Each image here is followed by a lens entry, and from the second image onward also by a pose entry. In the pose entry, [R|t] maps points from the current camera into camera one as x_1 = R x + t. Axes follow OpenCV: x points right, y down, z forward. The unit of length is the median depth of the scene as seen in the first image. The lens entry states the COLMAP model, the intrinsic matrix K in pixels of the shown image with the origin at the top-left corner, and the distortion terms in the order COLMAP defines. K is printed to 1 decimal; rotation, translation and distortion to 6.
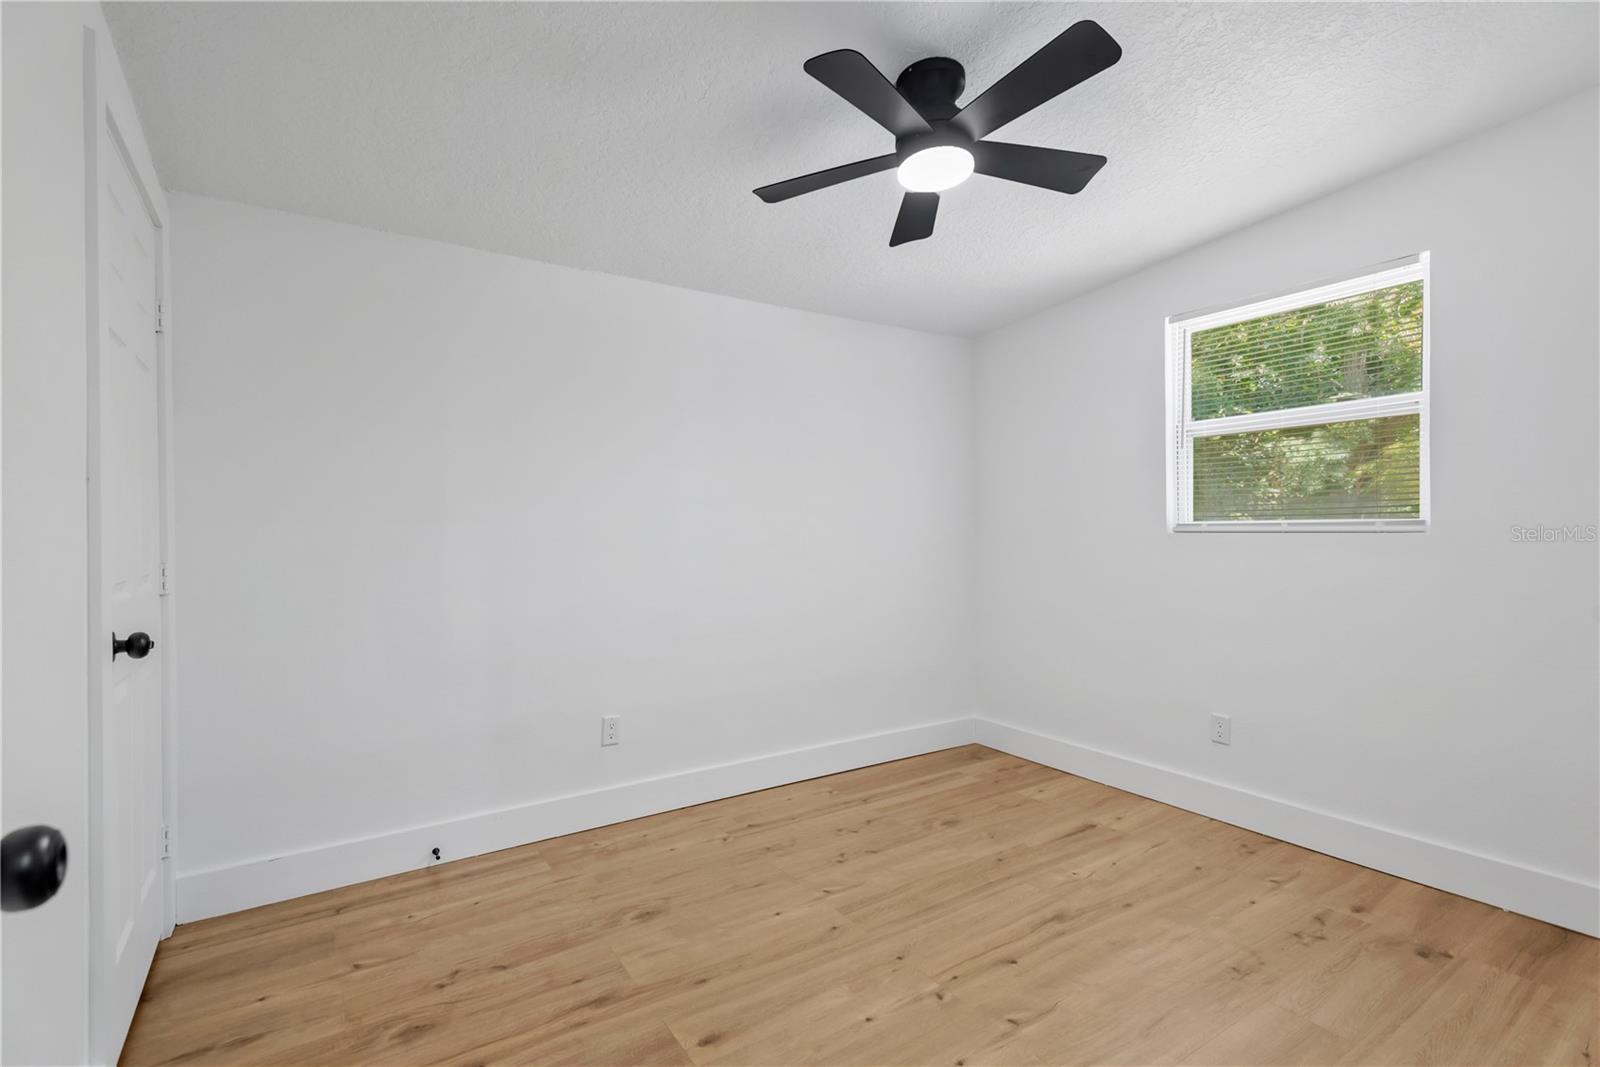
lens RADIAL K [[754.9, 0, 796.1], [0, 754.9, 537.9], [0, 0, 1]] dist [-0.002584, -0.001142]
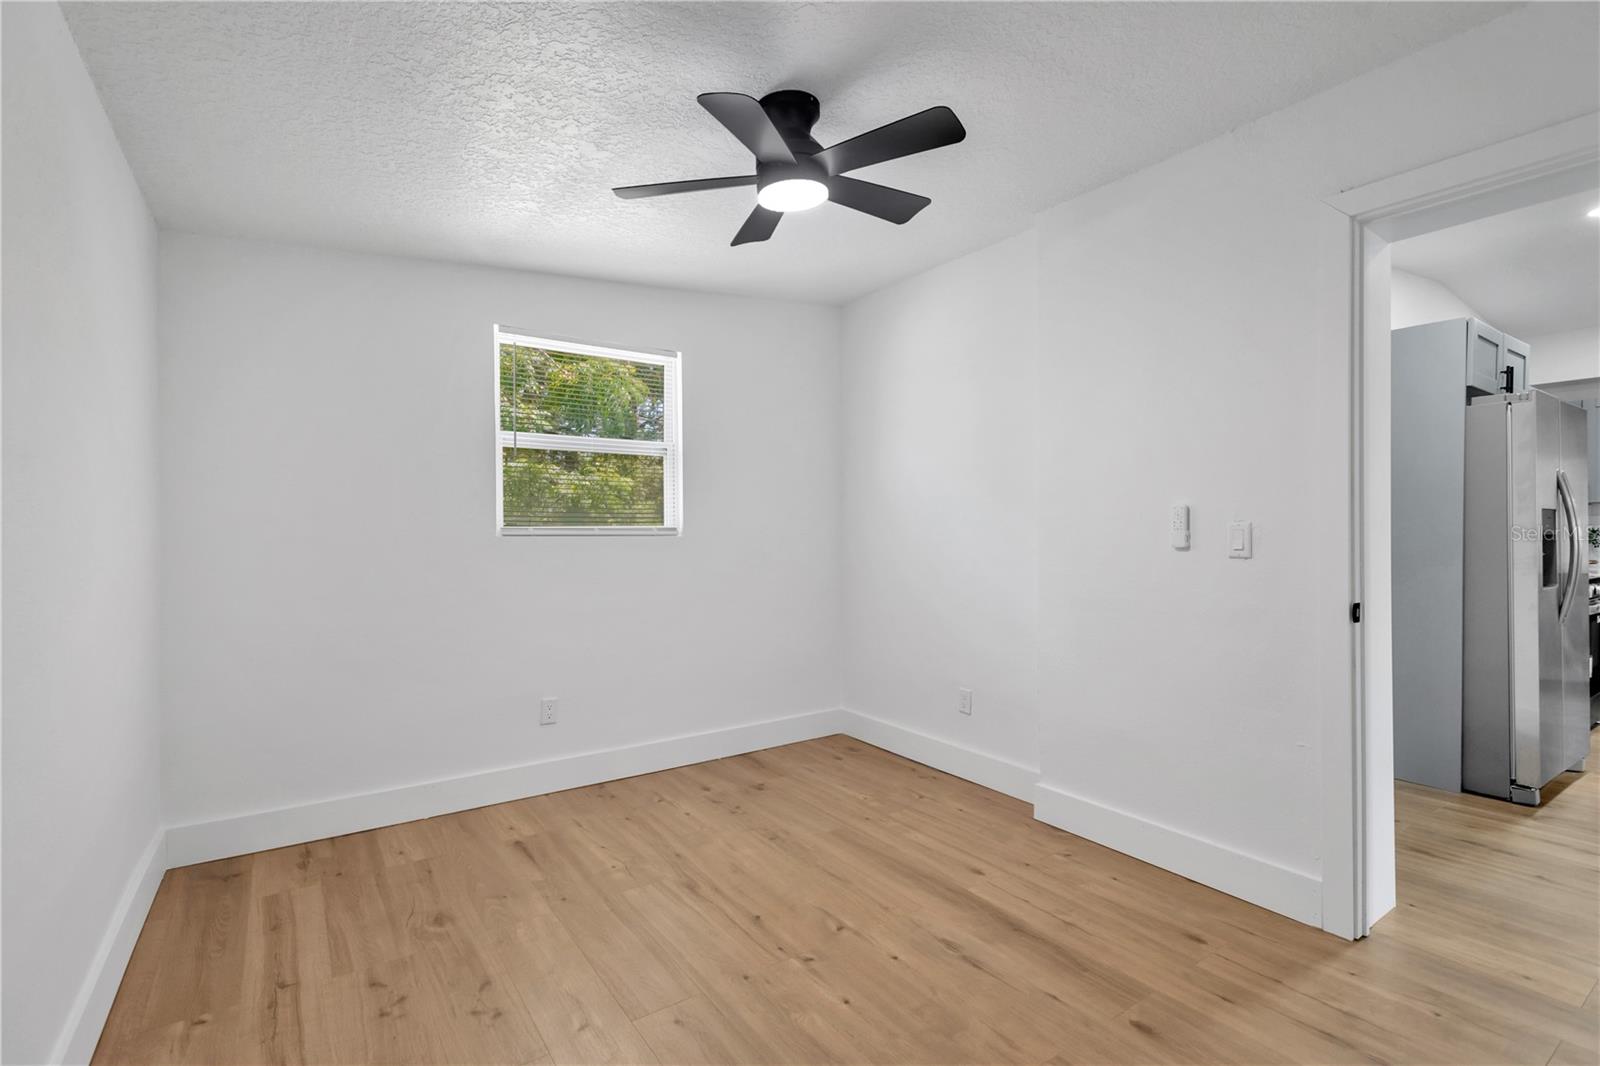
lens RADIAL K [[748.6, 0, 805.8], [0, 748.6, 533.5], [0, 0, 1]] dist [0.016236, -0.001404]
pose [[-0.037314, 0.002367, 0.999301, -0.615606], [0.013149, 0.999912, -0.001877, -0.004501], [-0.999217, 0.013069, -0.037341, 0.709445]]
